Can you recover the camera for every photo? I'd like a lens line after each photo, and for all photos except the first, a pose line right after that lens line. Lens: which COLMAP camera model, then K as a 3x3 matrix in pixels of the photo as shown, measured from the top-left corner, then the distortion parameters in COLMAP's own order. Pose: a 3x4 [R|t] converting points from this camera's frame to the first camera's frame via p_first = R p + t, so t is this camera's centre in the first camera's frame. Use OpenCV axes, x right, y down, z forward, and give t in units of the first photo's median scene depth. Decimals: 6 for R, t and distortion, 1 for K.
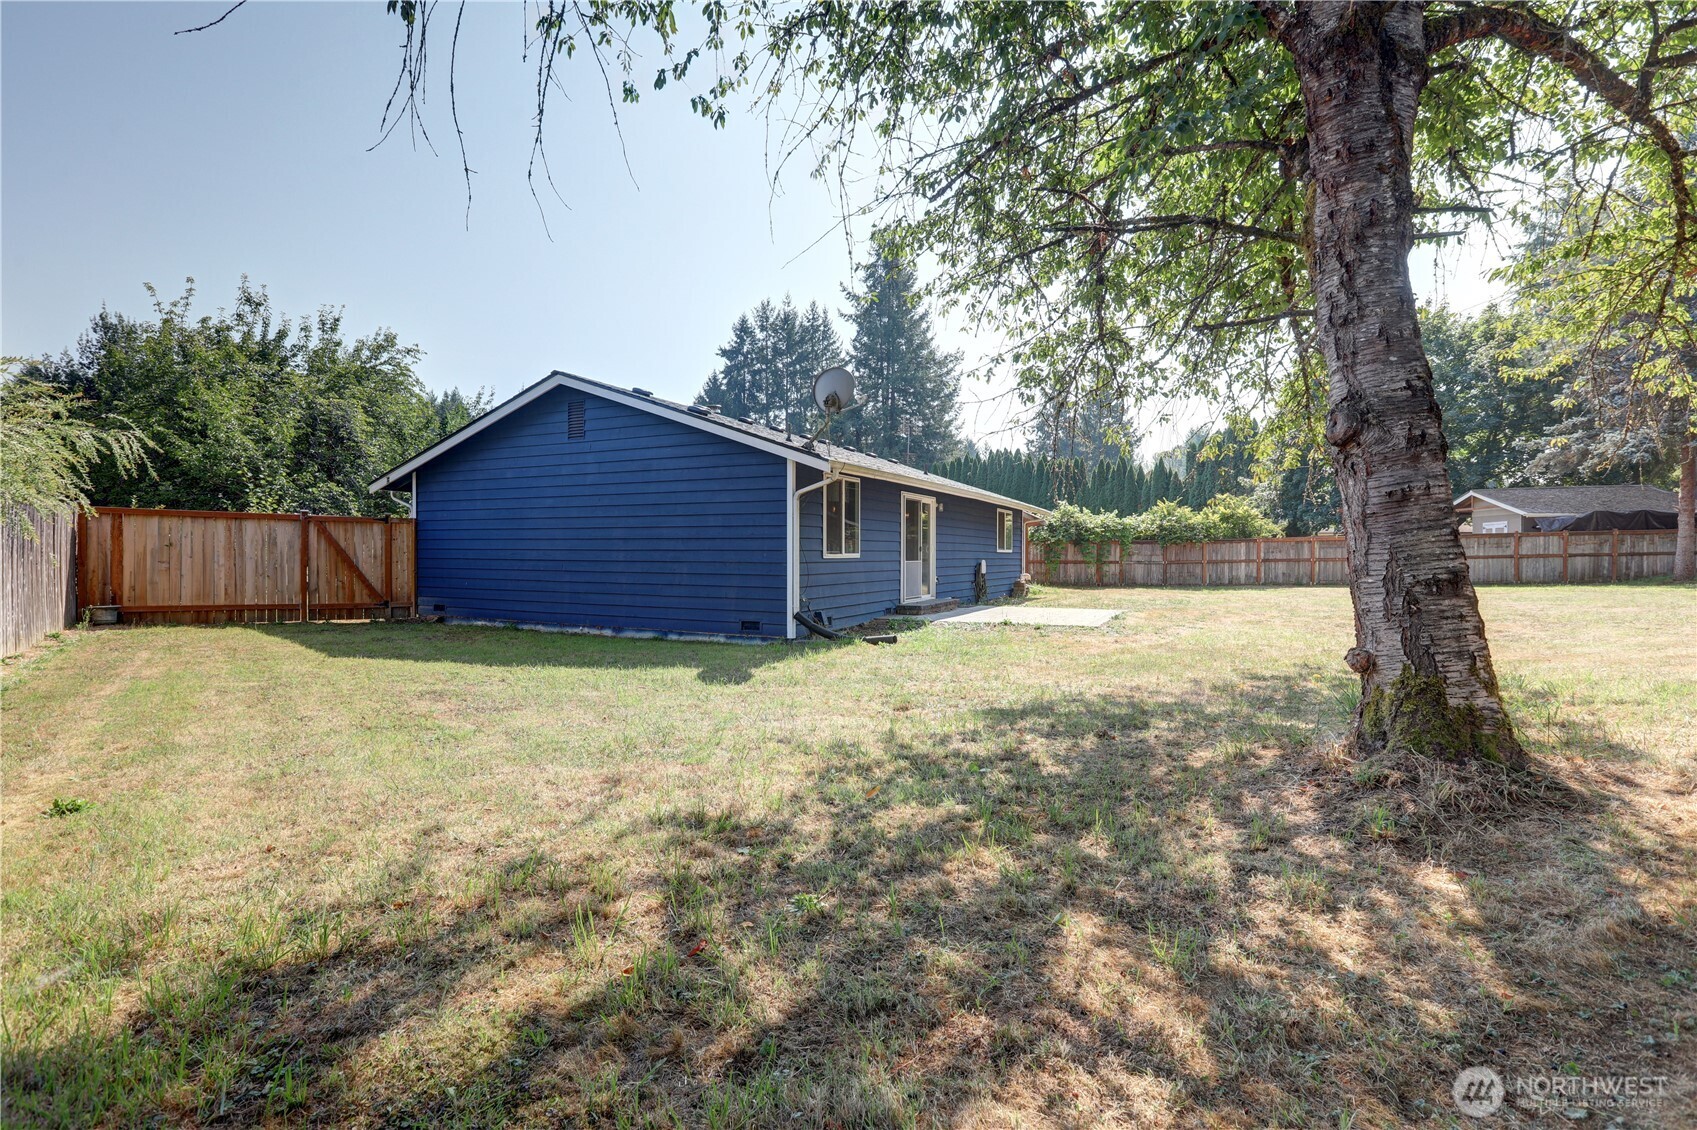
lens RADIAL K [[768.6, 0, 839.9], [0, 768.6, 561.2], [0, 0, 1]] dist [-0.000880, 0.000321]
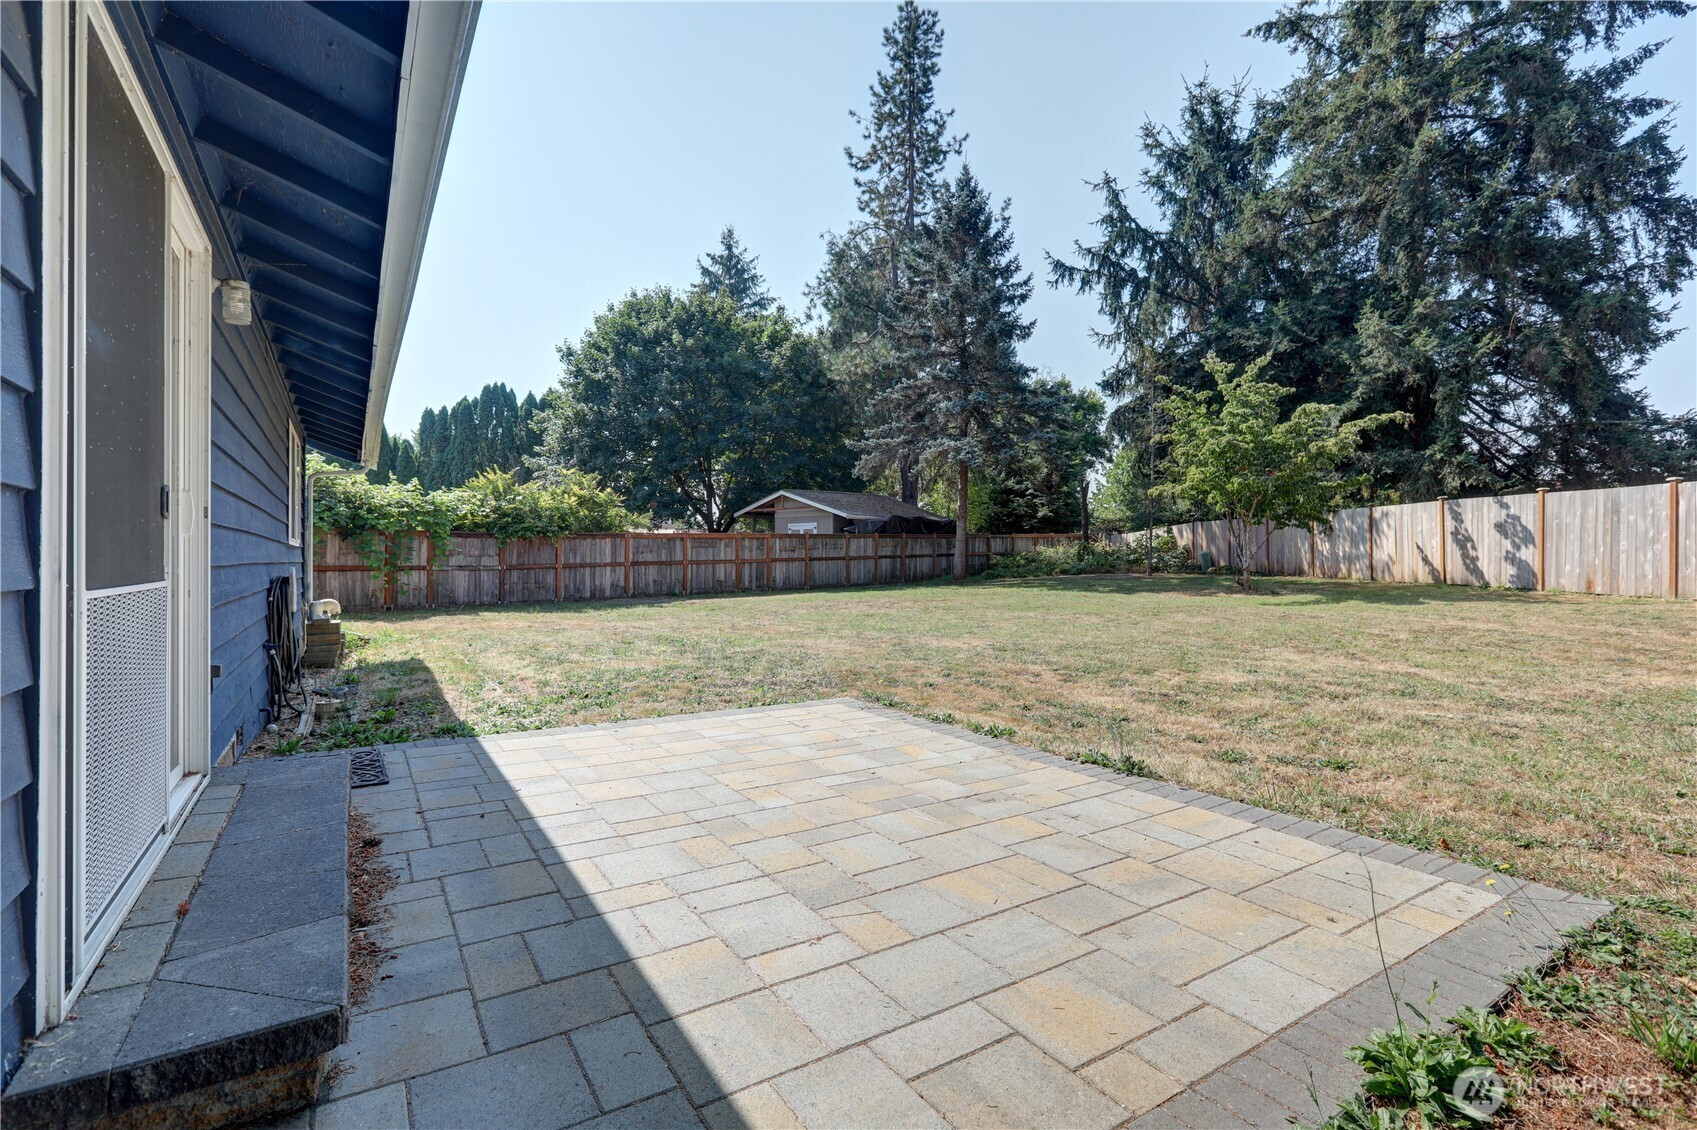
lens RADIAL K [[798.3, 0, 848.5], [0, 798.3, 565.0], [0, 0, 1]] dist [-0.000448, 0.000161]
pose [[0.542898, -0.005370, 0.839781, 0.028456], [0.008135, 0.999966, 0.001135, 0.001201], [-0.839759, 0.006215, 0.542923, 0.407494]]
